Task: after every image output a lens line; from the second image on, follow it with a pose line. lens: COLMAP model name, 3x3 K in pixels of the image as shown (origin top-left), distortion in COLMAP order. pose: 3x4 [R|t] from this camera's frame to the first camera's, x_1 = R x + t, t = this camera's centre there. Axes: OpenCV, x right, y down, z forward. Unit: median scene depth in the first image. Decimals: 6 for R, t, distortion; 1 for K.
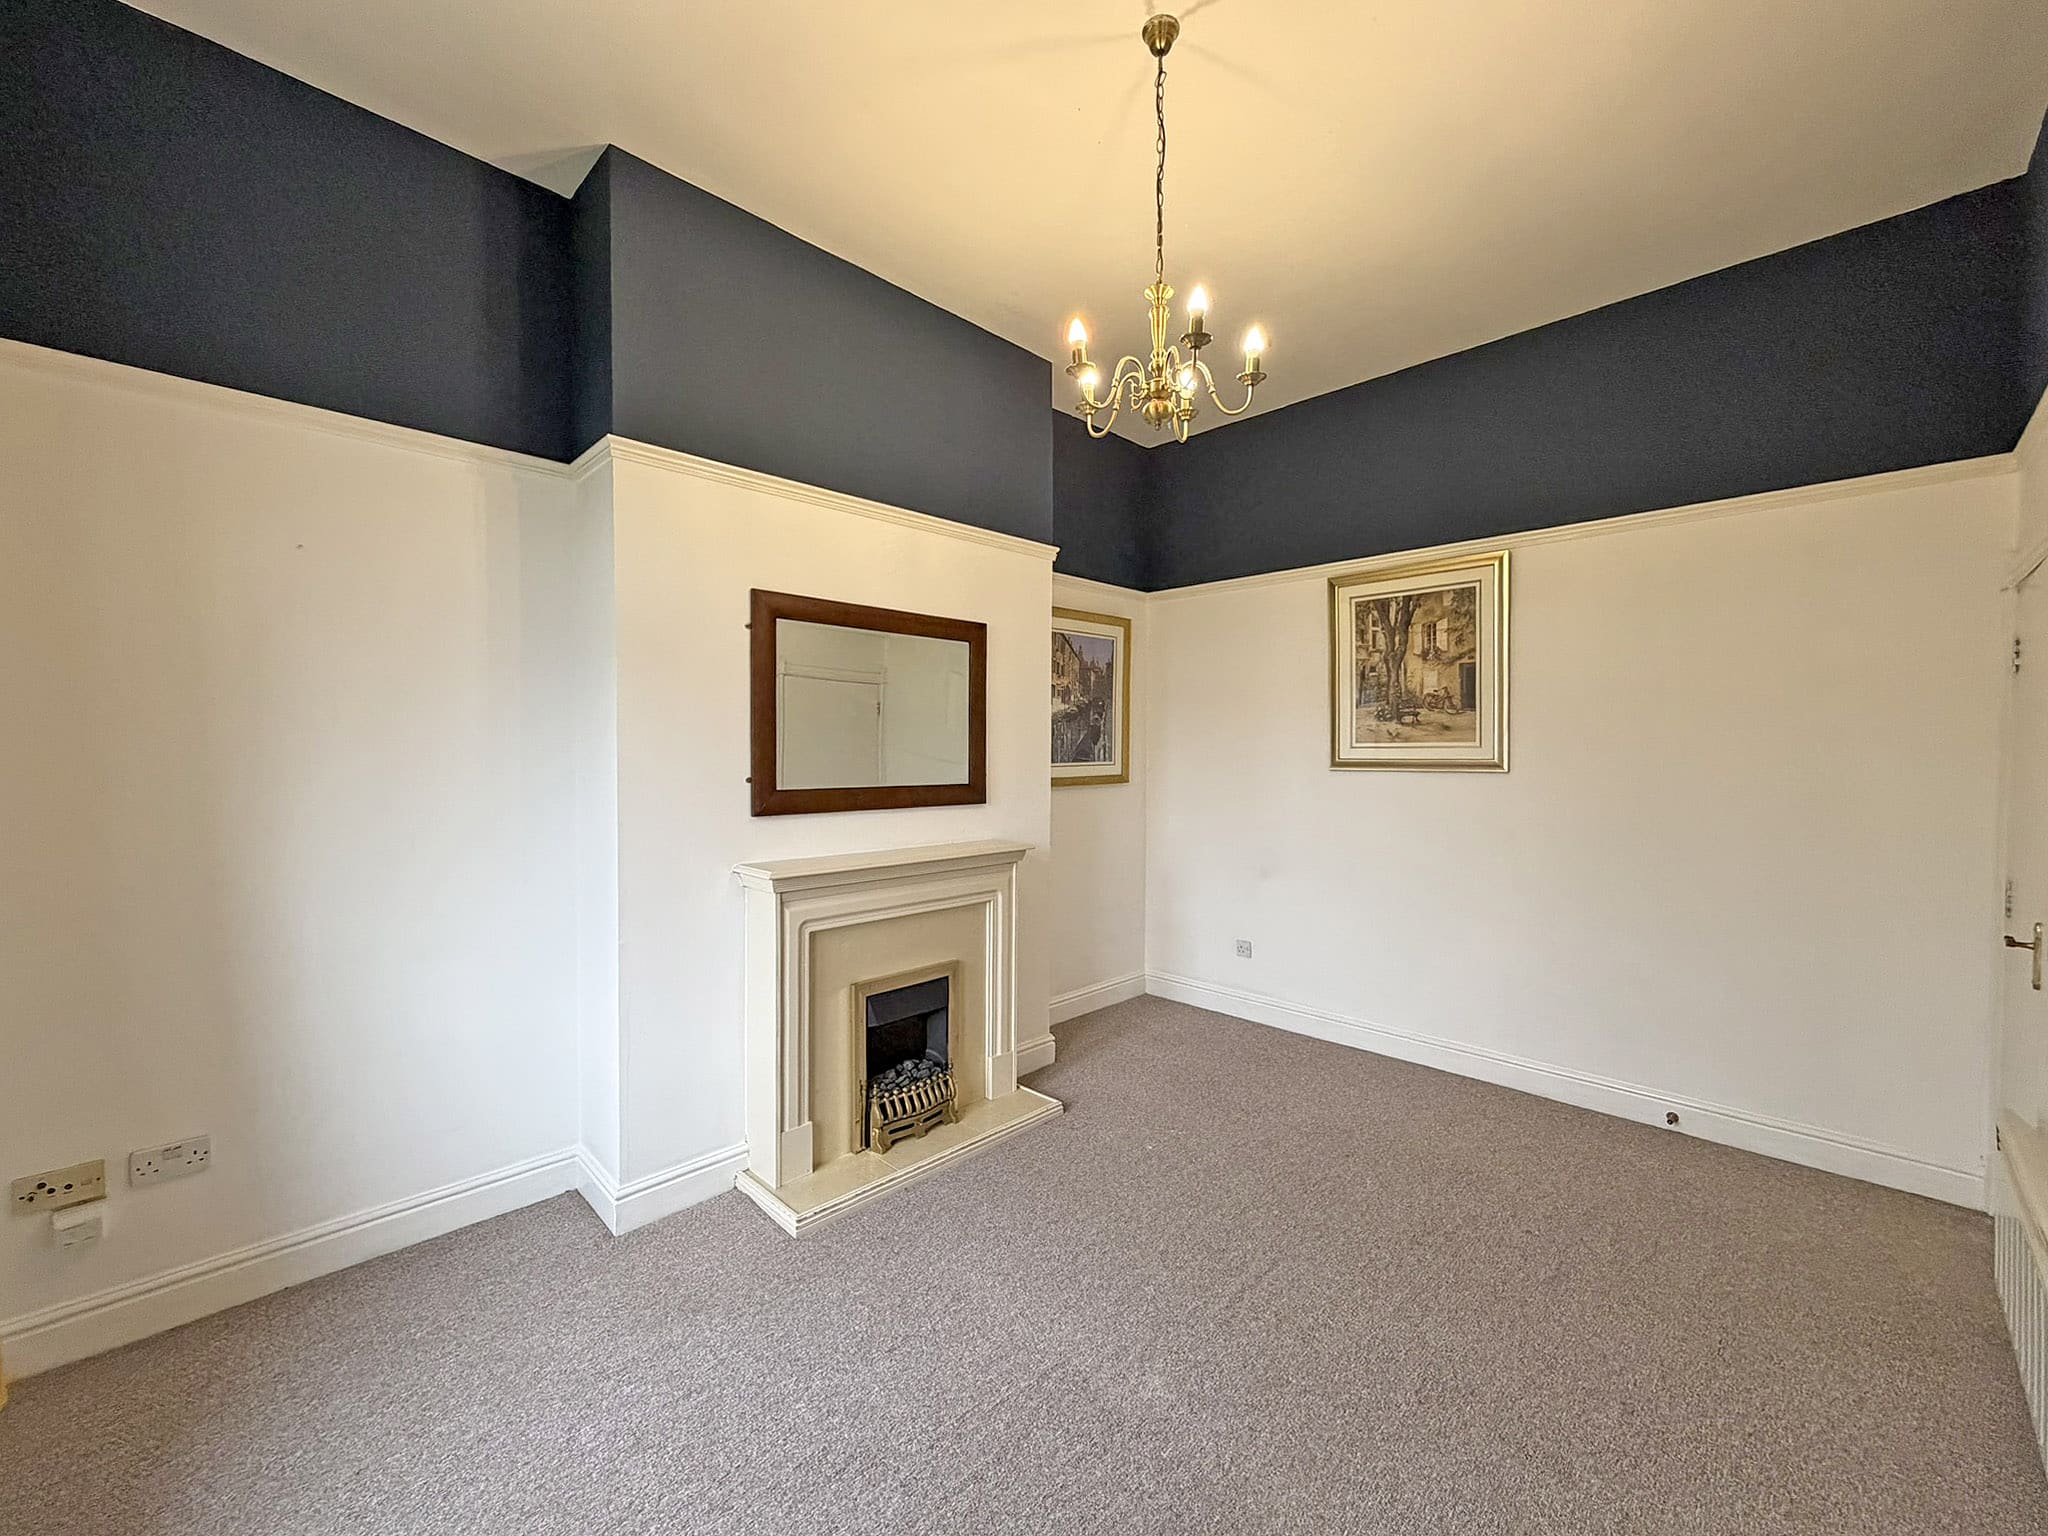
lens RADIAL K [[820.1, 0, 1017.2], [0, 820.1, 763.5], [0, 0, 1]] dist [0.001463, -0.000327]
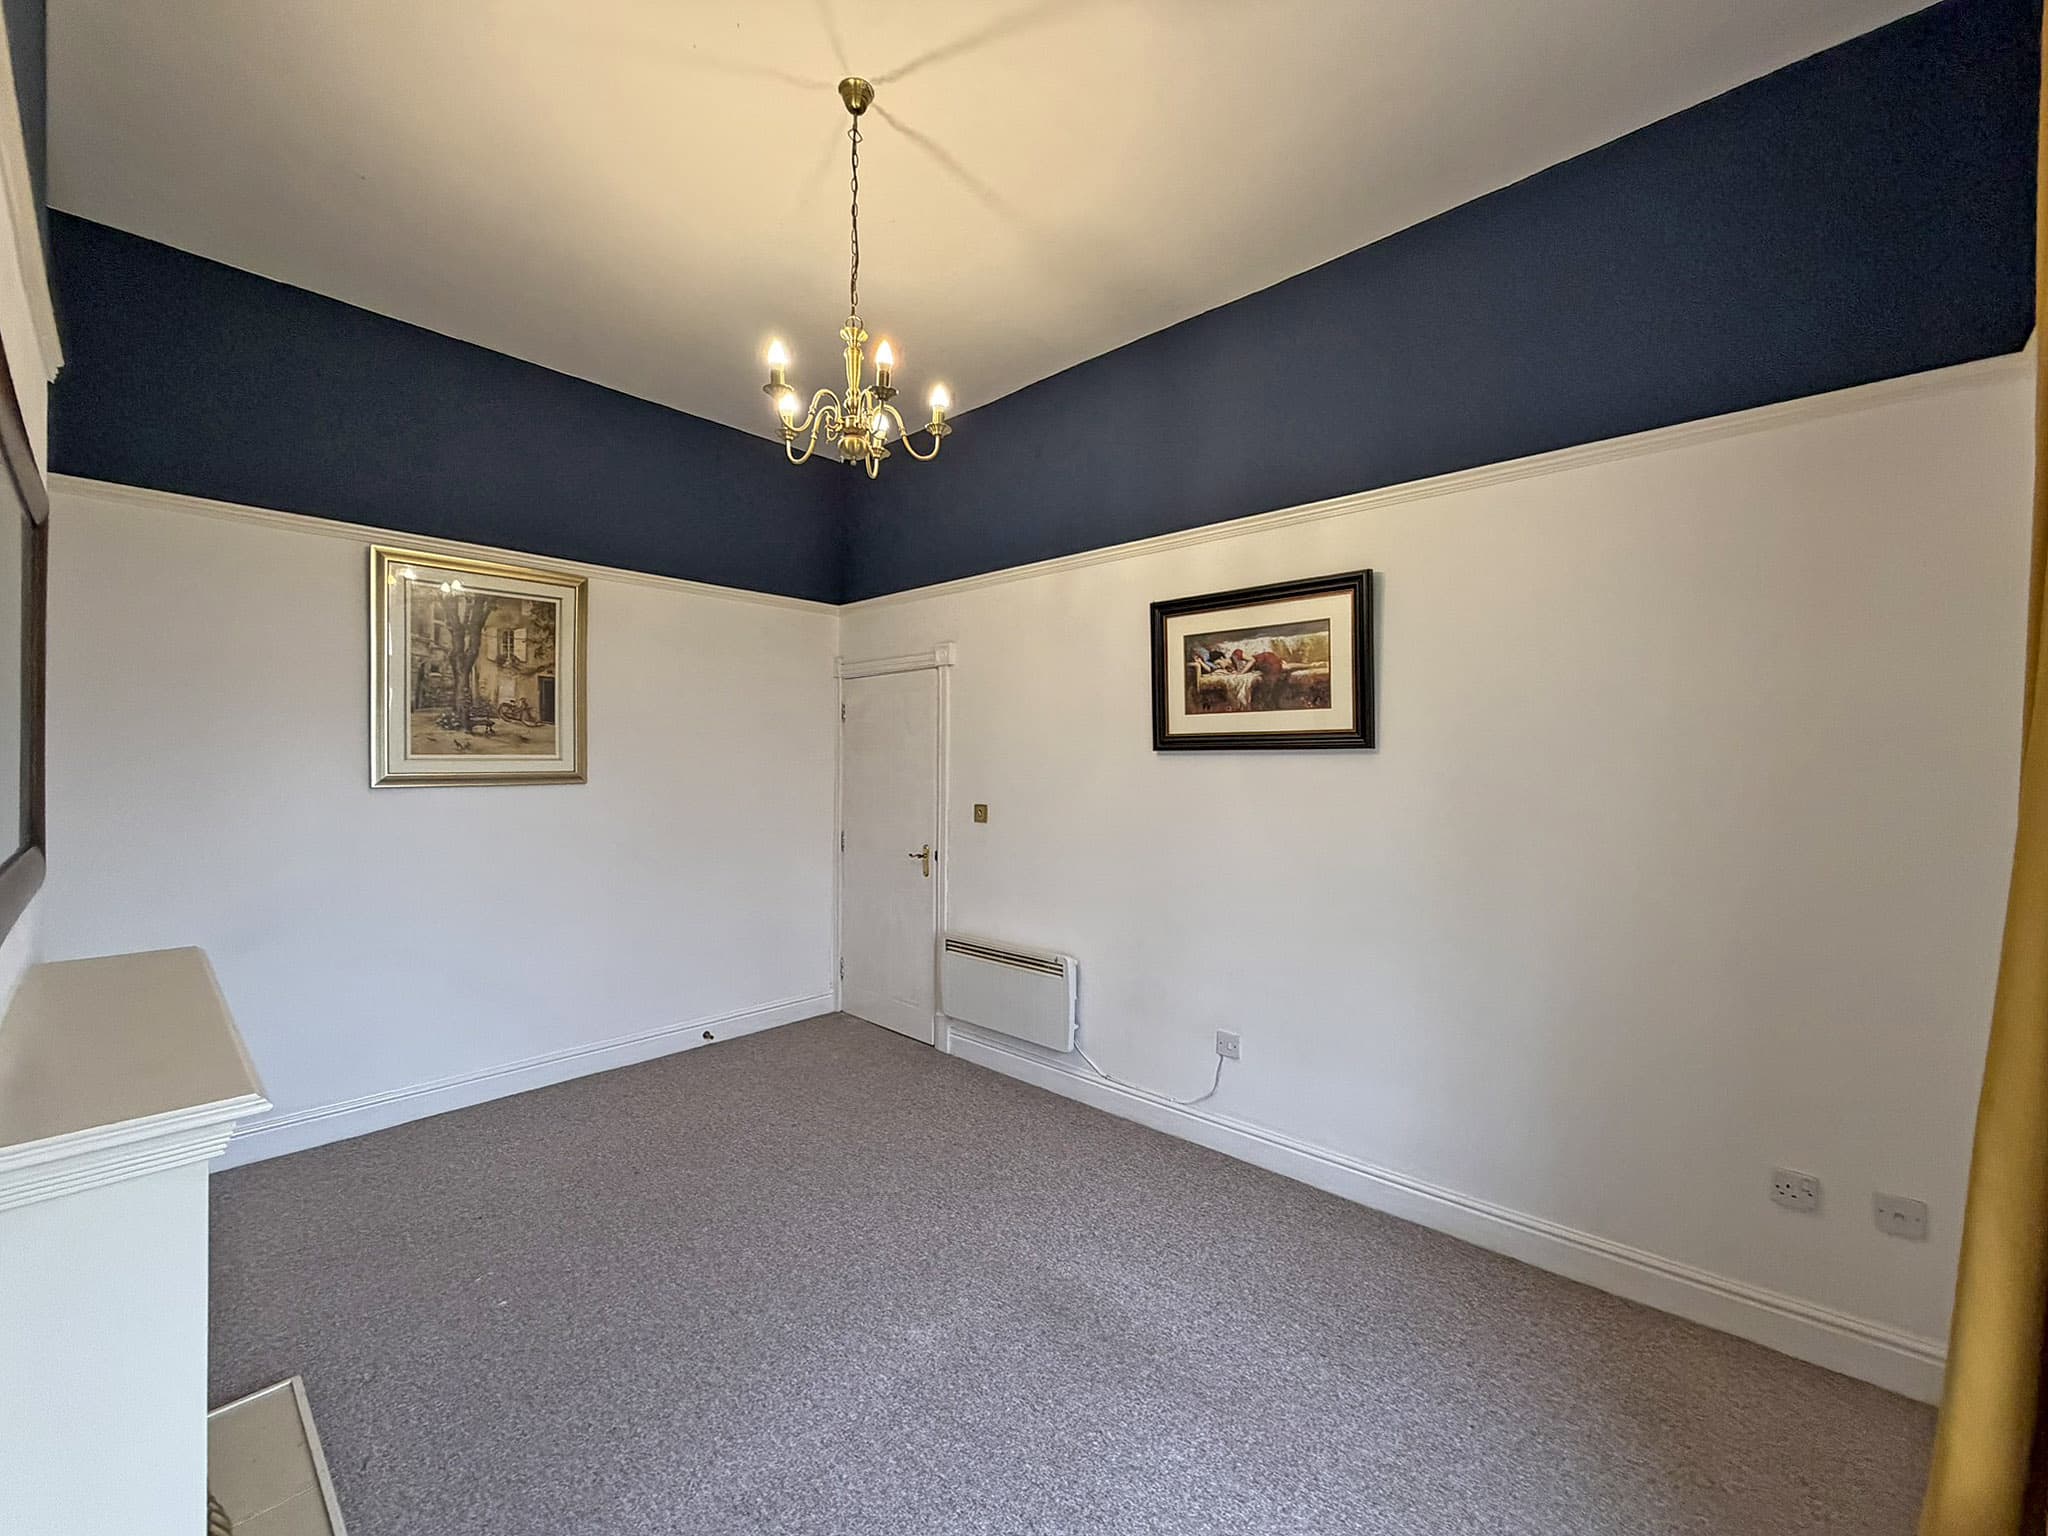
lens RADIAL K [[820.1, 0, 1017.8], [0, 820.1, 760.3], [0, 0, 1]] dist [0.001463, -0.000327]
pose [[-0.038794, 0.001678, 0.999246, -0.473583], [0.017058, 0.999854, -0.001017, -0.007812], [-0.999102, 0.017006, -0.038817, 0.445648]]
